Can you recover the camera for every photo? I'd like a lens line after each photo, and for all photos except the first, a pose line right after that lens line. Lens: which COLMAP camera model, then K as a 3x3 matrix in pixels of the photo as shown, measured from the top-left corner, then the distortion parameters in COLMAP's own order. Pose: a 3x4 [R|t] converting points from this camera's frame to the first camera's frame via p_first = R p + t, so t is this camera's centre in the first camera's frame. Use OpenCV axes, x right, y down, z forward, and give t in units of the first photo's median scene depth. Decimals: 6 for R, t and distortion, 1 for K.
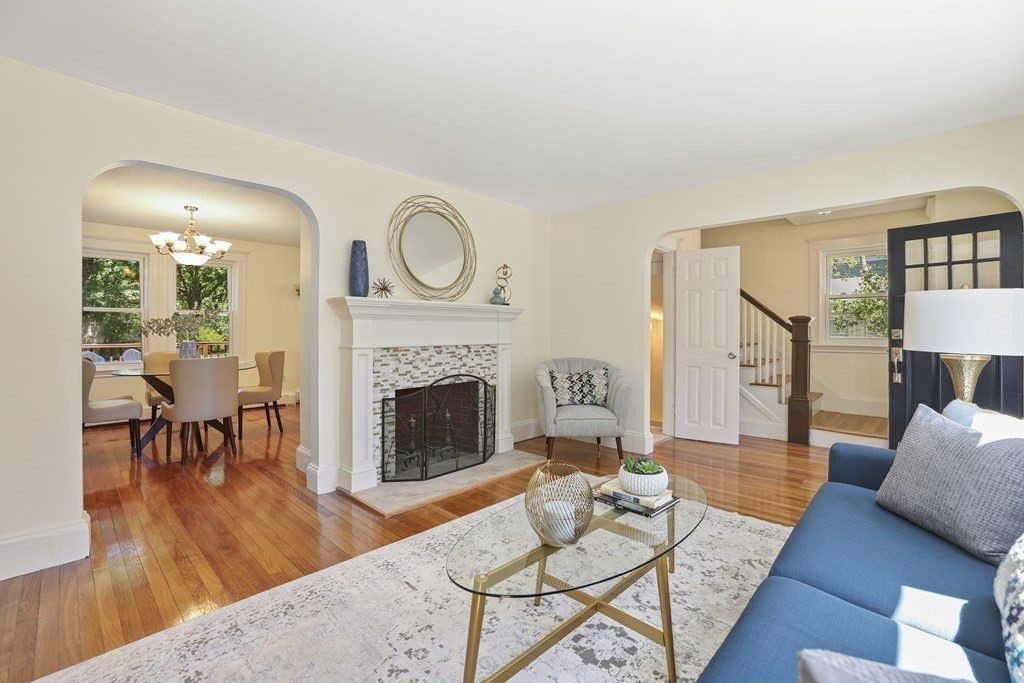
lens RADIAL K [[441.4, 0, 510.0], [0, 441.4, 331.8], [0, 0, 1]] dist [-0.032541, 0.007588]
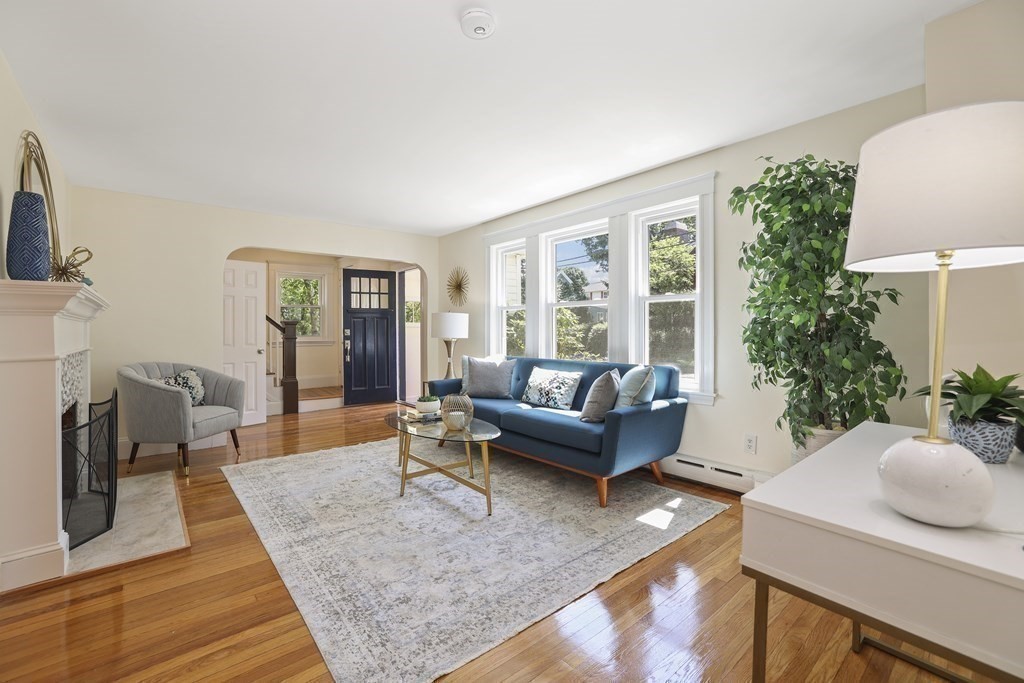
lens RADIAL K [[441.4, 0, 507.8], [0, 441.4, 337.6], [0, 0, 1]] dist [-0.032541, 0.007588]
pose [[0.110484, -0.021357, 0.993648, -0.776402], [0.011652, 0.999728, 0.020192, -0.000786], [-0.993810, 0.009348, 0.110703, 0.208678]]
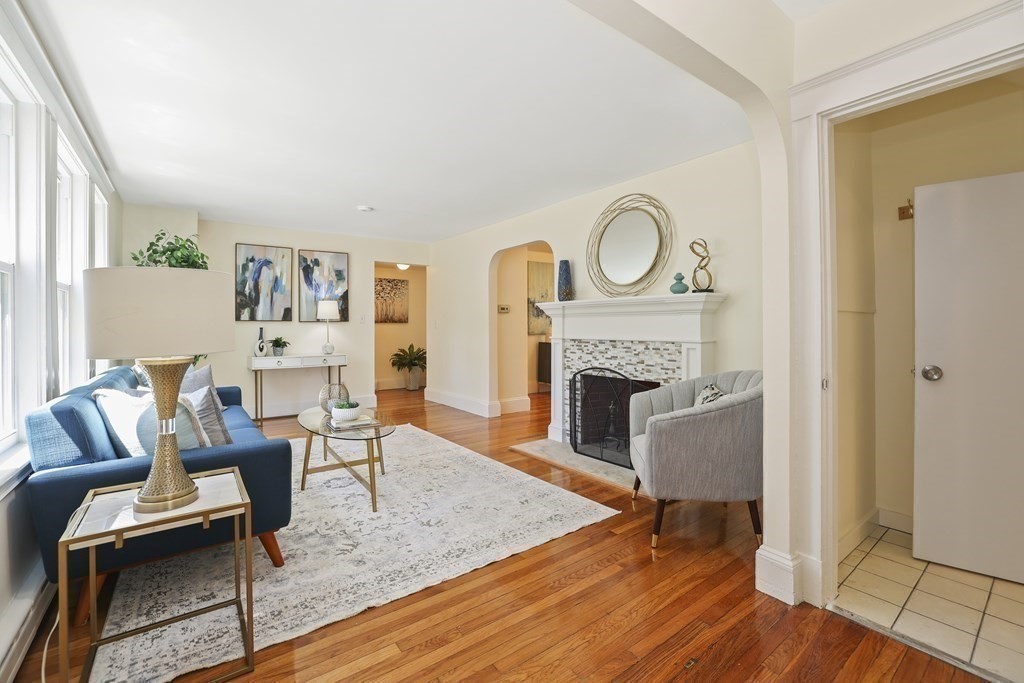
lens RADIAL K [[441.4, 0, 504.6], [0, 441.4, 322.9], [0, 0, 1]] dist [-0.032541, 0.007588]
pose [[-0.171478, -0.009144, -0.985145, 0.922731], [0.000873, 0.999955, -0.009433, 0.000128], [0.985188, -0.002477, -0.171463, 0.928019]]
